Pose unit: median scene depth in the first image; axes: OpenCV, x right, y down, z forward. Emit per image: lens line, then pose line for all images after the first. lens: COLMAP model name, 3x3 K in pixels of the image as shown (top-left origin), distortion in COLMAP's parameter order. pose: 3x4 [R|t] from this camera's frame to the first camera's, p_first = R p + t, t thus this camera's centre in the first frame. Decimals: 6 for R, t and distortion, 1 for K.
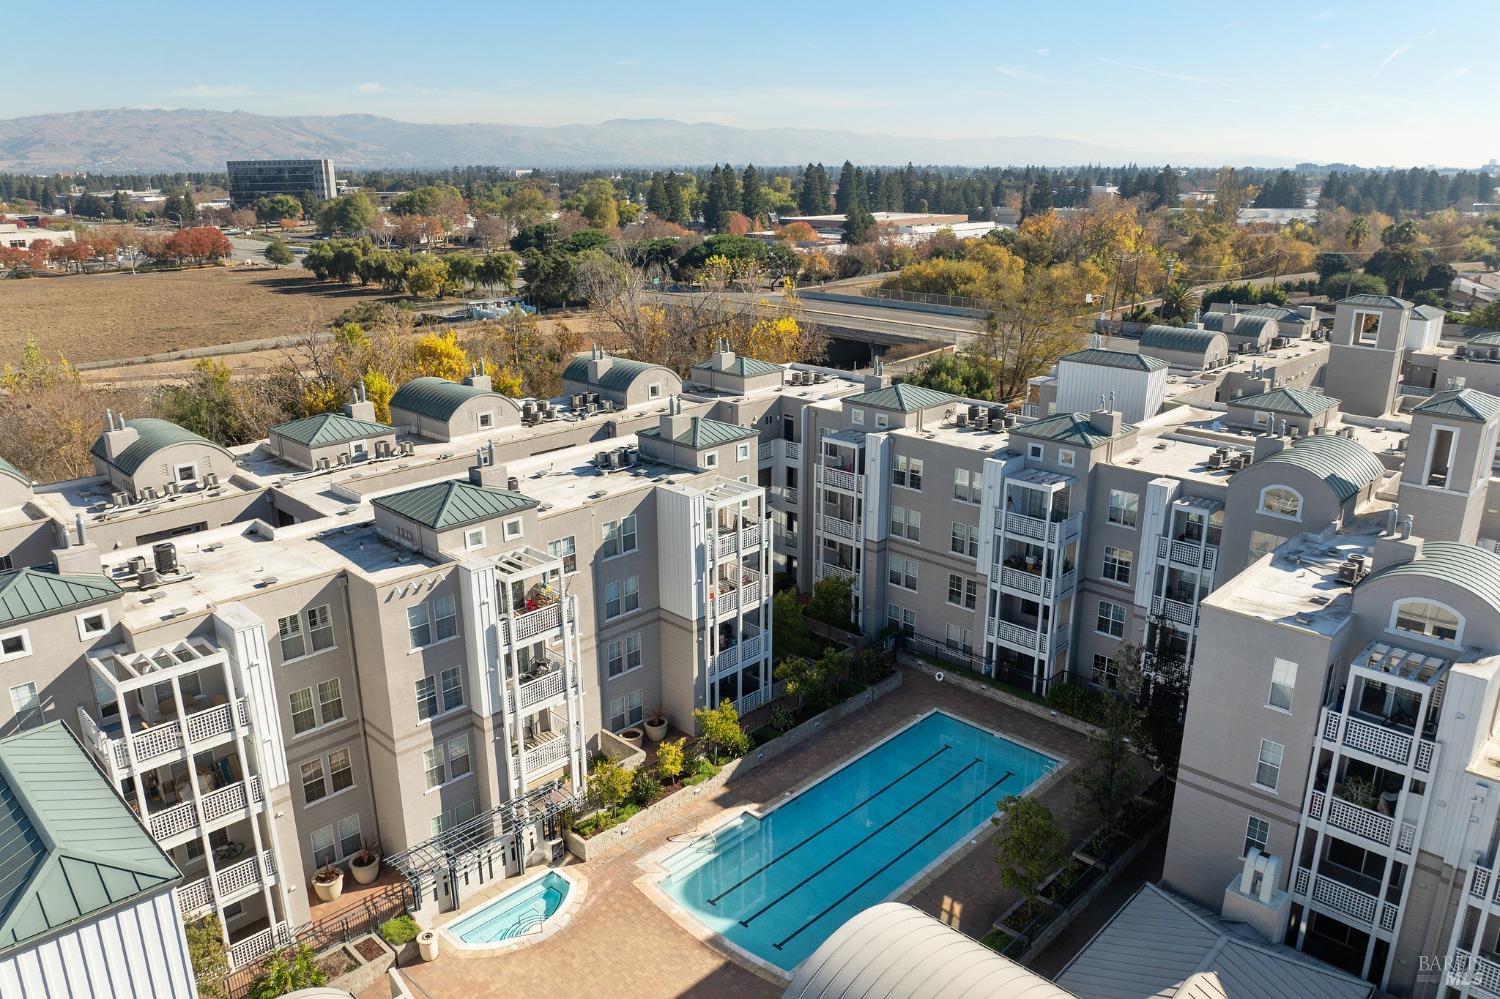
lens RADIAL K [[1062.0, 0, 756.7], [0, 1062.0, 497.4], [0, 0, 1]] dist [-0.041474, -0.007292]
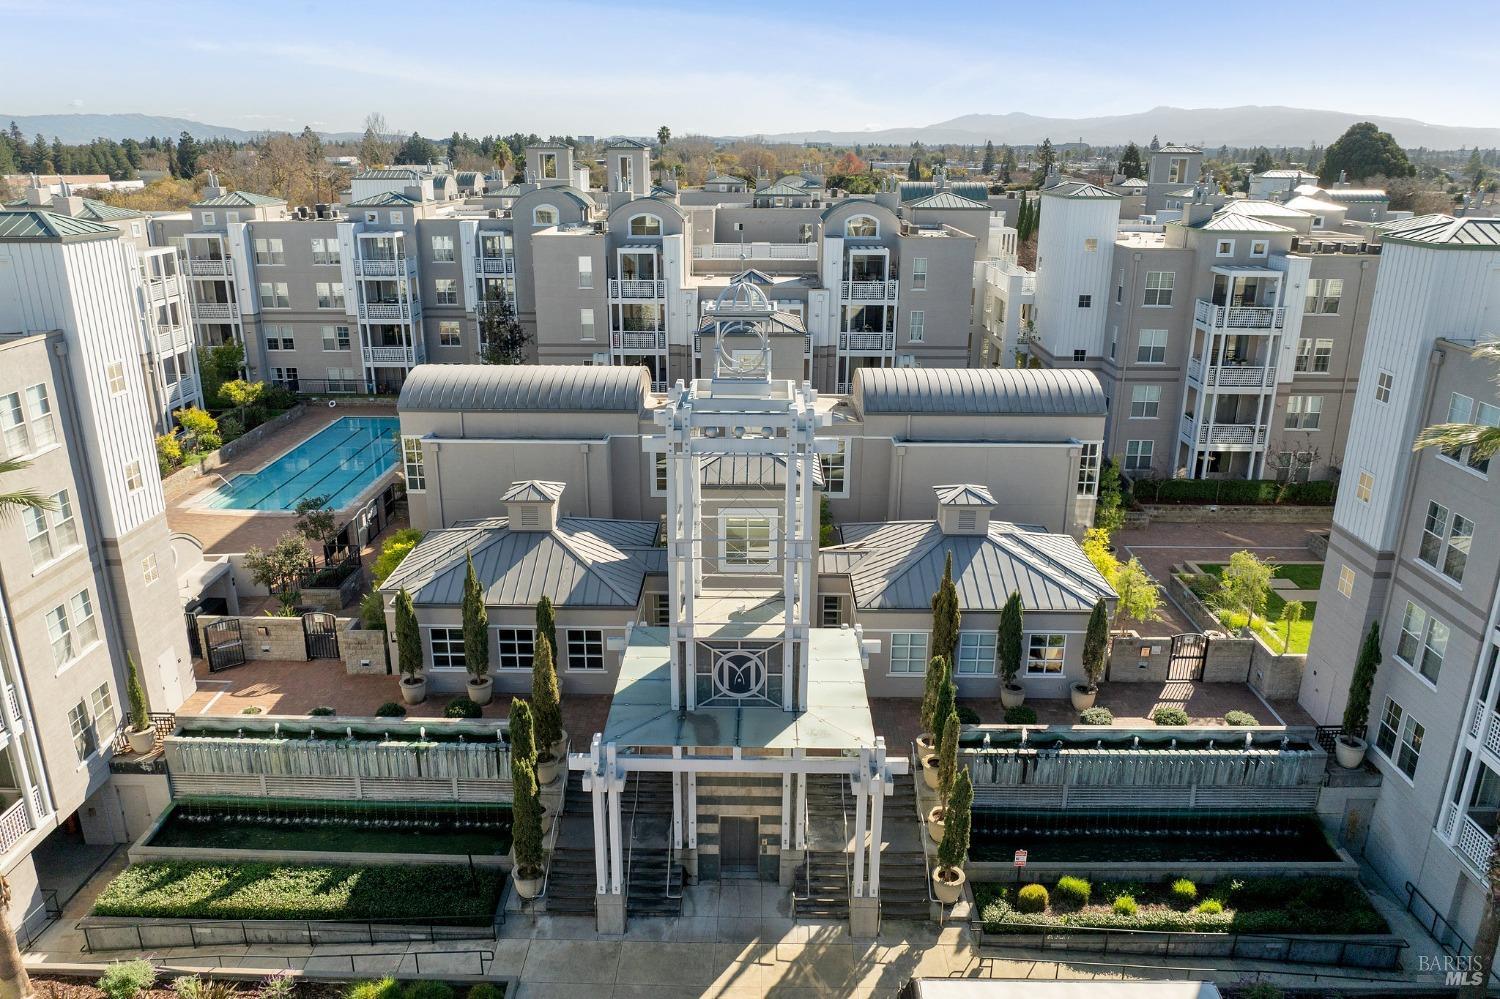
lens RADIAL K [[1062.0, 0, 761.0], [0, 1062.0, 527.5], [0, 0, 1]] dist [-0.041474, -0.007292]
pose [[0.718824, -0.220850, 0.659180, -0.358780], [0.197818, 0.973979, 0.110604, 0.295829], [-0.666454, 0.050893, 0.743807, -0.323903]]
